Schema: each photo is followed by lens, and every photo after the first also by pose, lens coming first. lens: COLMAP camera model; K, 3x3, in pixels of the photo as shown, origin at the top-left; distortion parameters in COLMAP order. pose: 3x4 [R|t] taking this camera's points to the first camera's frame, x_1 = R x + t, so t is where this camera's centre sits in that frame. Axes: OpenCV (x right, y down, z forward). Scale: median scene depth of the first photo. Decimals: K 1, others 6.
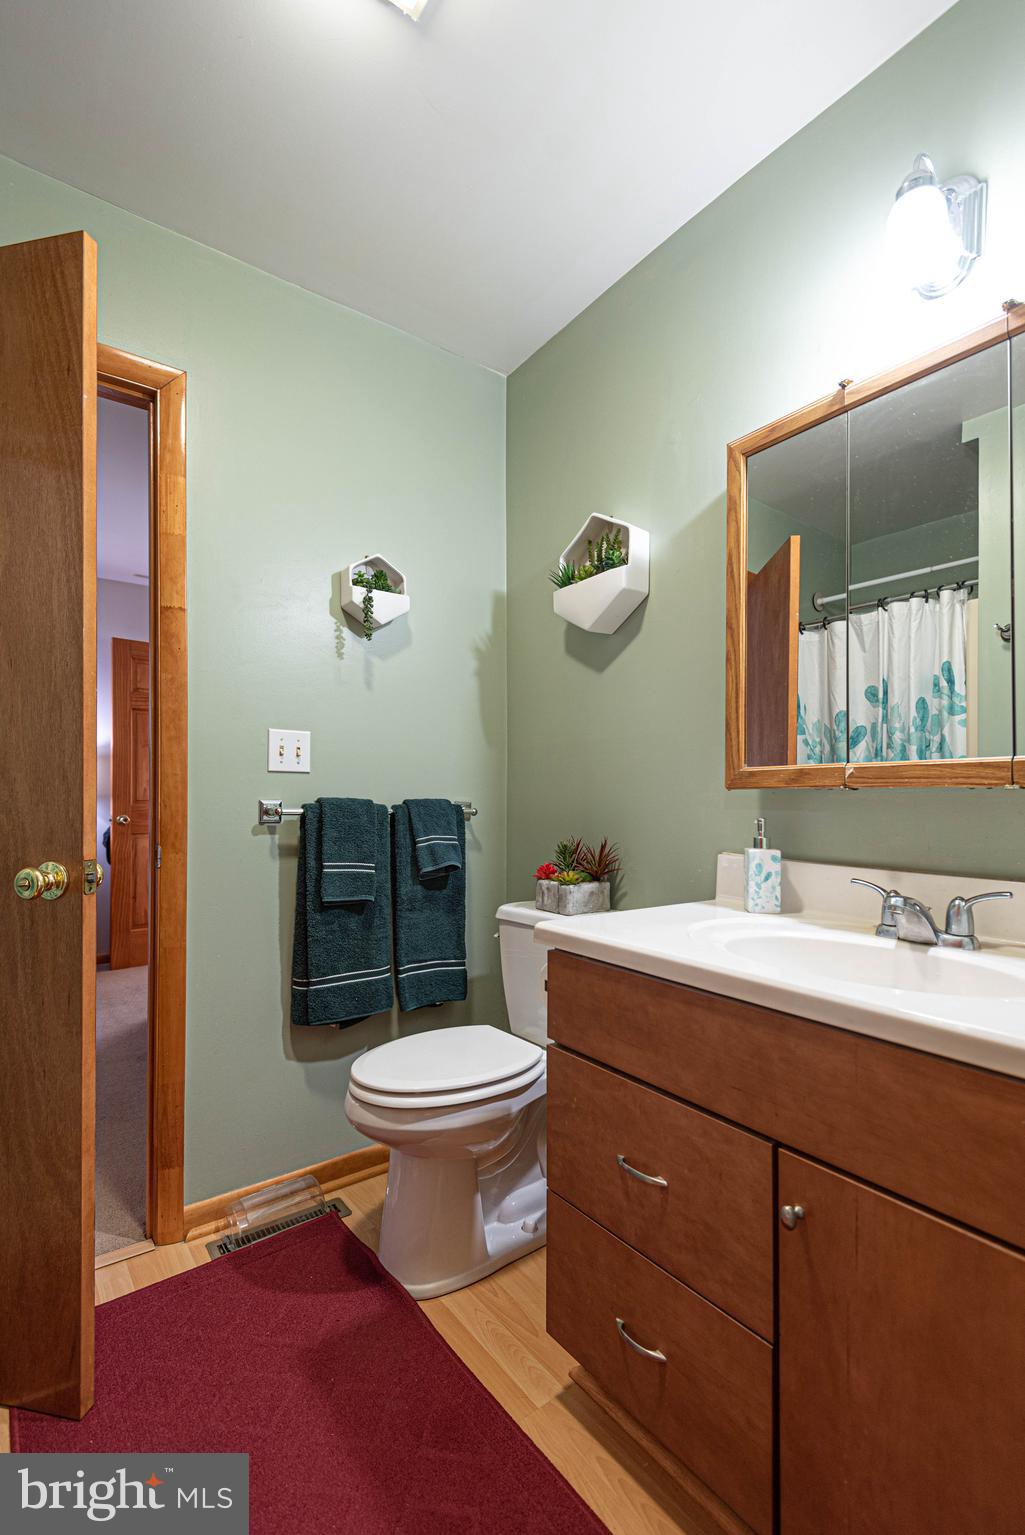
lens RADIAL K [[679.4, 0, 516.3], [0, 679.4, 808.7], [0, 0, 1]] dist [-0.002159, -0.000631]
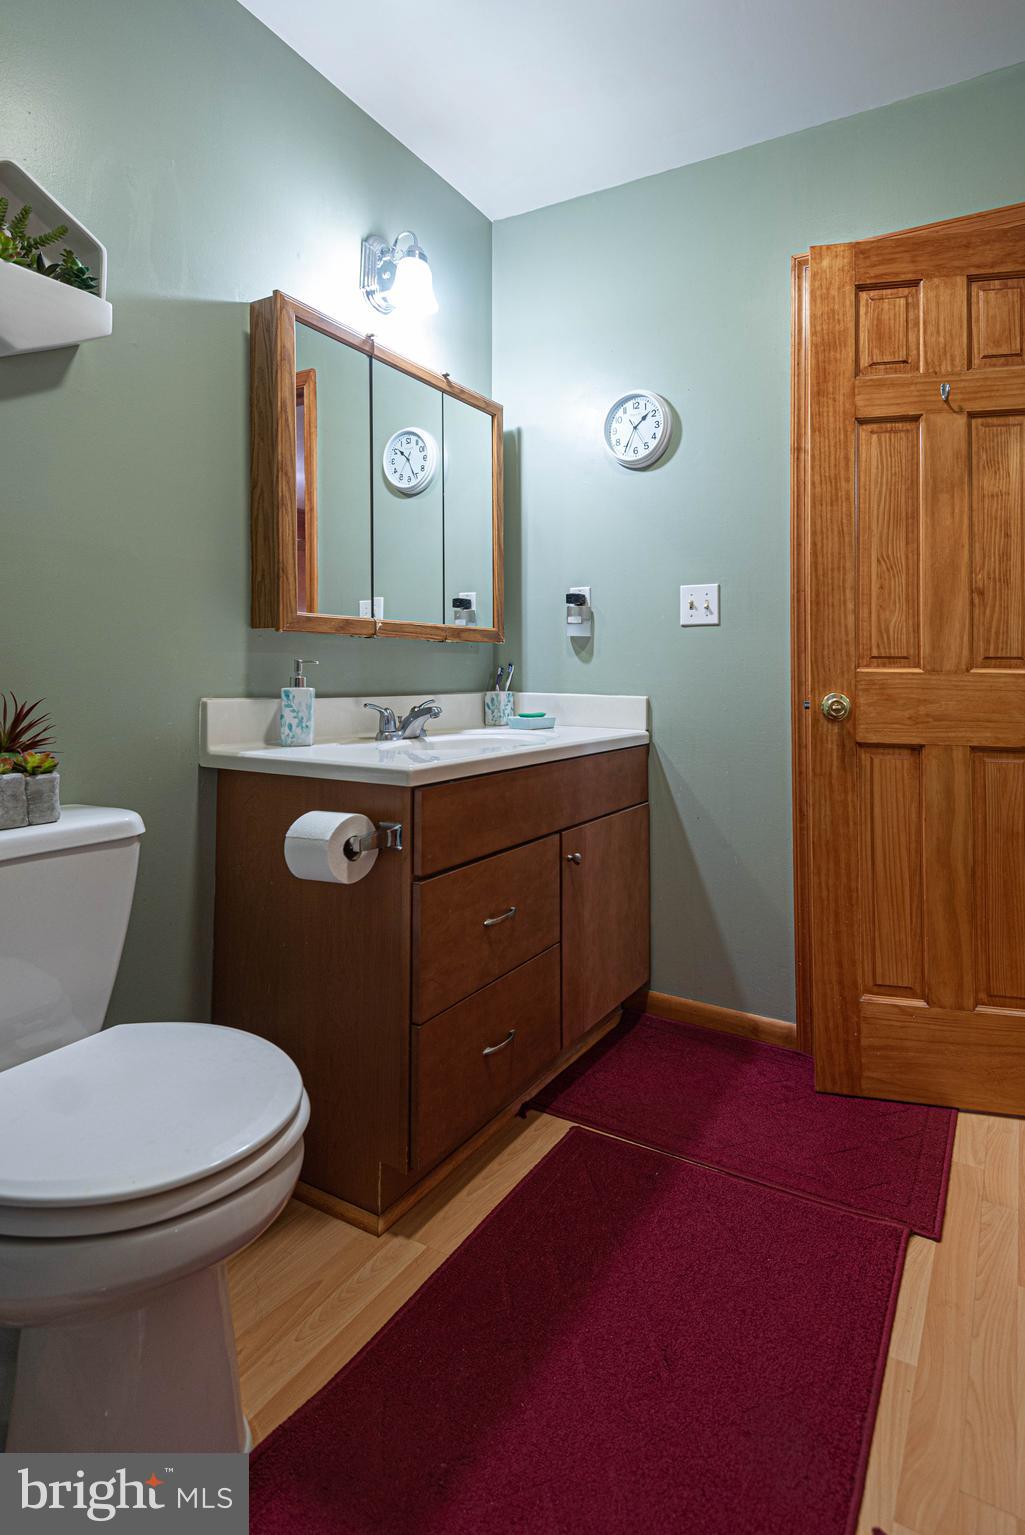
lens RADIAL K [[867.3, 0, 514.7], [0, 867.3, 659.4], [0, 0, 1]] dist [-0.001193, -0.001569]
pose [[-0.367918, 0.000137, 0.929858, -1.164914], [-0.004446, 0.999988, -0.001907, 0.016356], [-0.929847, -0.004836, -0.367914, 1.307200]]
